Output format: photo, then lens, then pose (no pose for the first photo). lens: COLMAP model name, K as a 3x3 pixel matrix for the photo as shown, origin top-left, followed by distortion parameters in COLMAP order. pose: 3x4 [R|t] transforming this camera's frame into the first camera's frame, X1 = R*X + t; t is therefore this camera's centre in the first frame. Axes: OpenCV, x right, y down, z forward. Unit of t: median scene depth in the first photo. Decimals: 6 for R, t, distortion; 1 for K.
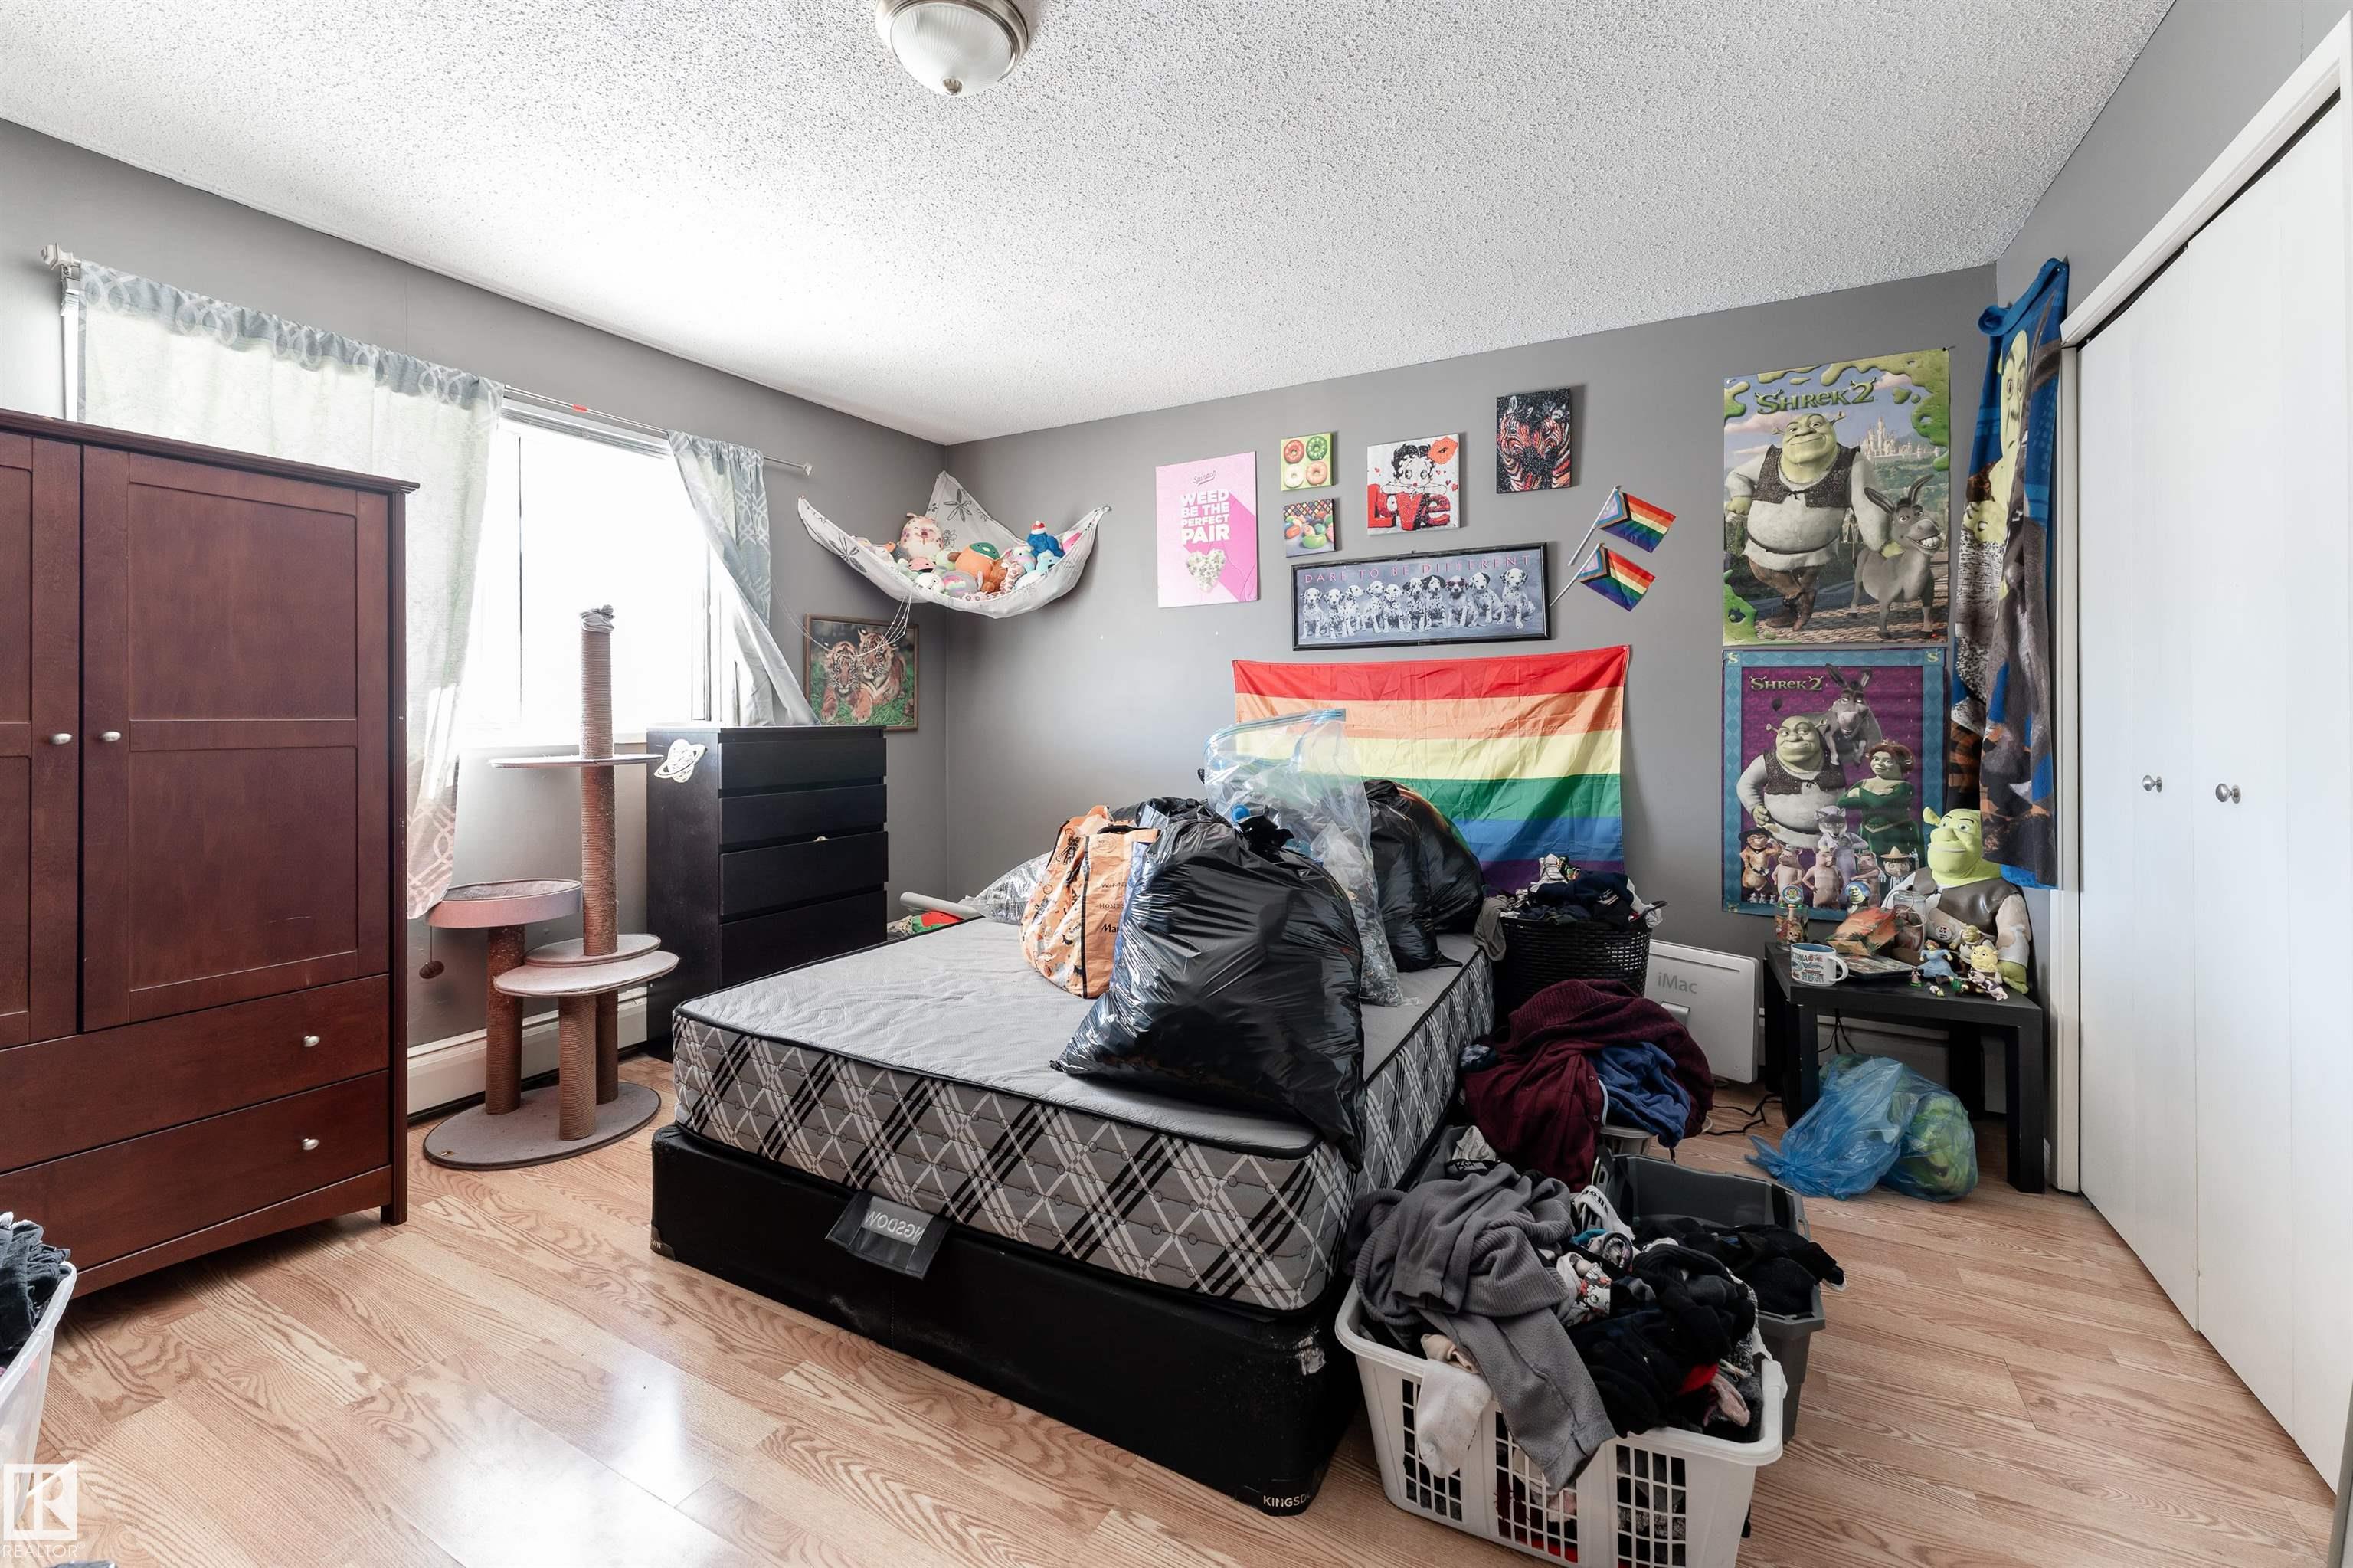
lens RADIAL K [[981.7, 0, 1179.8], [0, 981.7, 720.9], [0, 0, 1]] dist [0.002634, -0.000475]
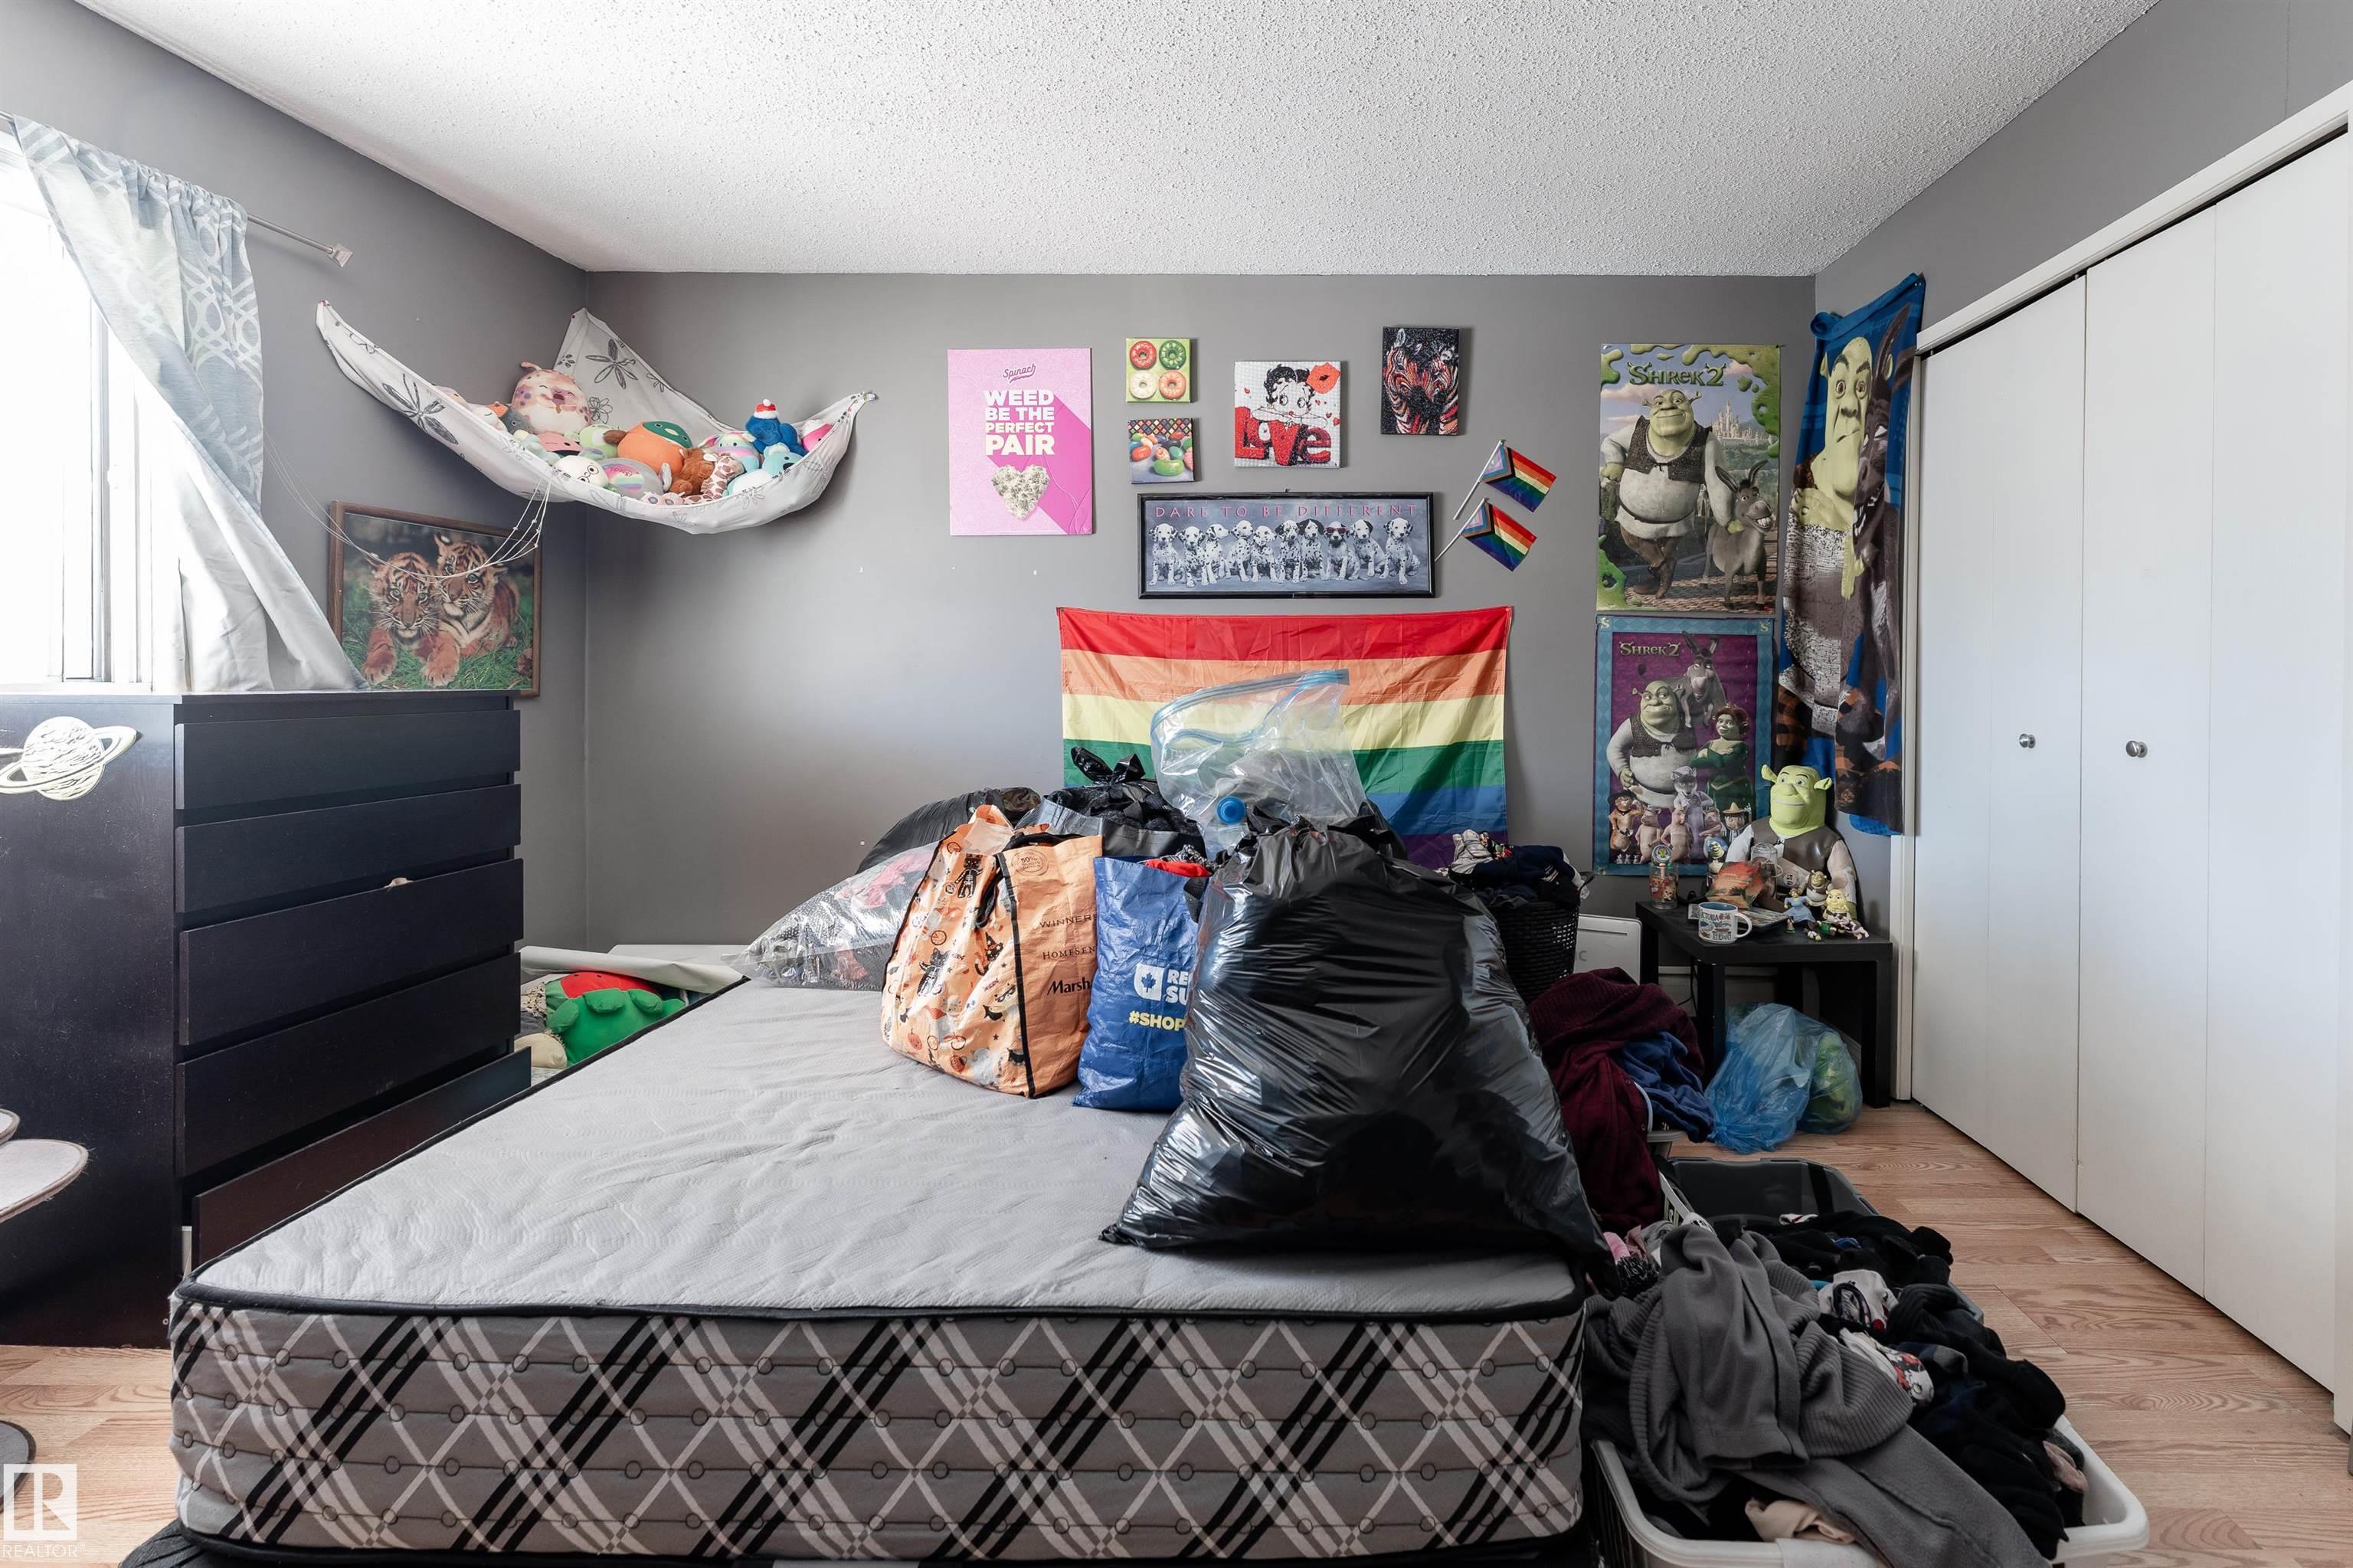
lens RADIAL K [[981.7, 0, 1232.7], [0, 981.7, 690.5], [0, 0, 1]] dist [0.002634, -0.000475]
pose [[0.878805, -0.000786, 0.477181, -0.224953], [-0.002390, 0.999979, 0.006048, 0.000068], [-0.477176, -0.006456, 0.878784, 0.263049]]
